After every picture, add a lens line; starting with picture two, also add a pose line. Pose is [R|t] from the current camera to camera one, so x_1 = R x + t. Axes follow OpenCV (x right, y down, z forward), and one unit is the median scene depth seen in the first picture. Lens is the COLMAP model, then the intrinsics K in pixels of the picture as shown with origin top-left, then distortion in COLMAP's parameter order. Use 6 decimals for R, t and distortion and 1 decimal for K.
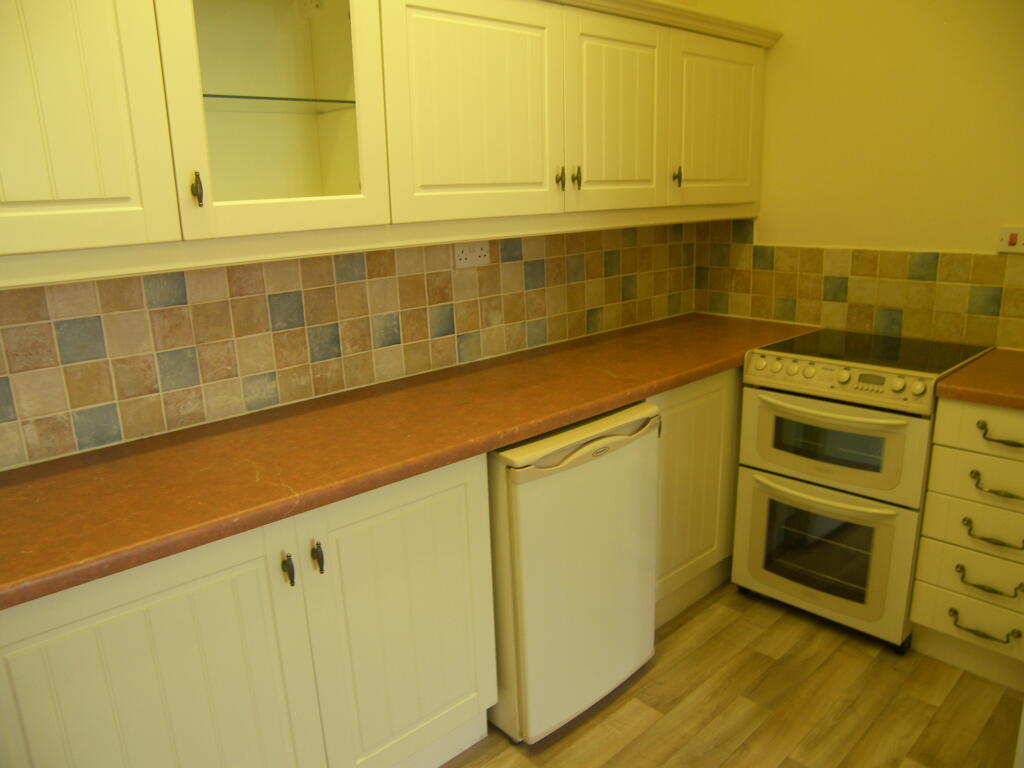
lens RADIAL K [[736.4, 0, 505.1], [0, 736.4, 383.5], [0, 0, 1]] dist [-0.080202, 0.014533]
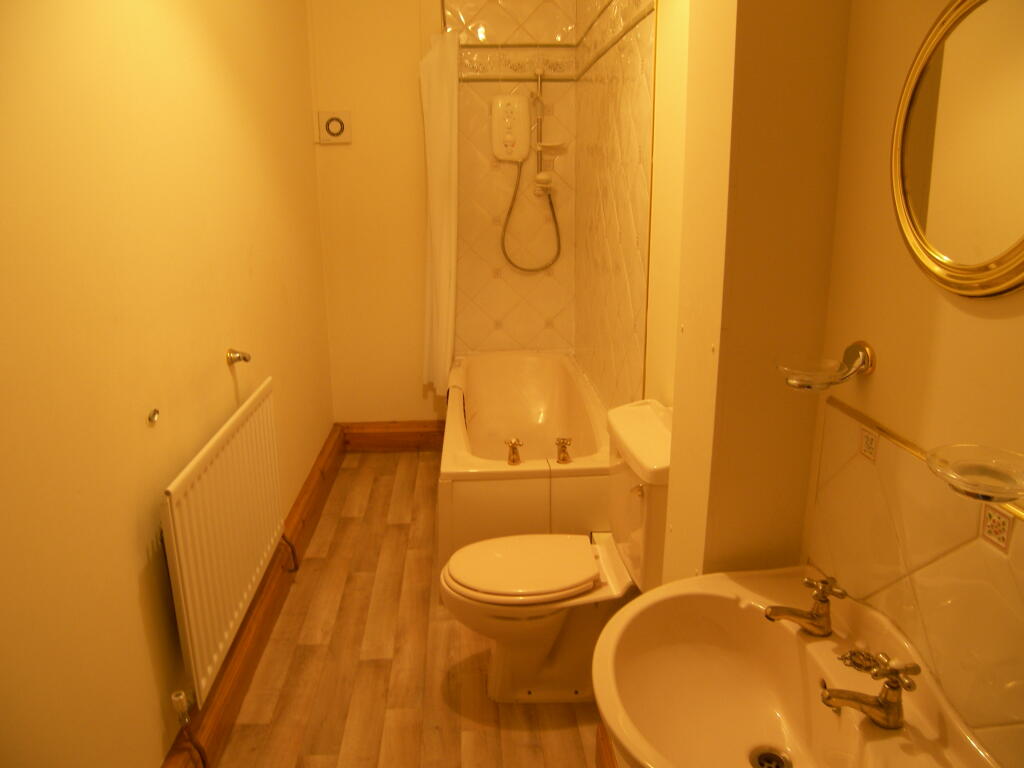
lens RADIAL K [[736.4, 0, 511.4], [0, 736.4, 384.0], [0, 0, 1]] dist [-0.080202, 0.014533]
pose [[-0.619619, 0.243218, -0.746269, 1.222927], [-0.171105, 0.886057, 0.430844, -0.490486], [0.766026, 0.394649, -0.507402, 1.542296]]
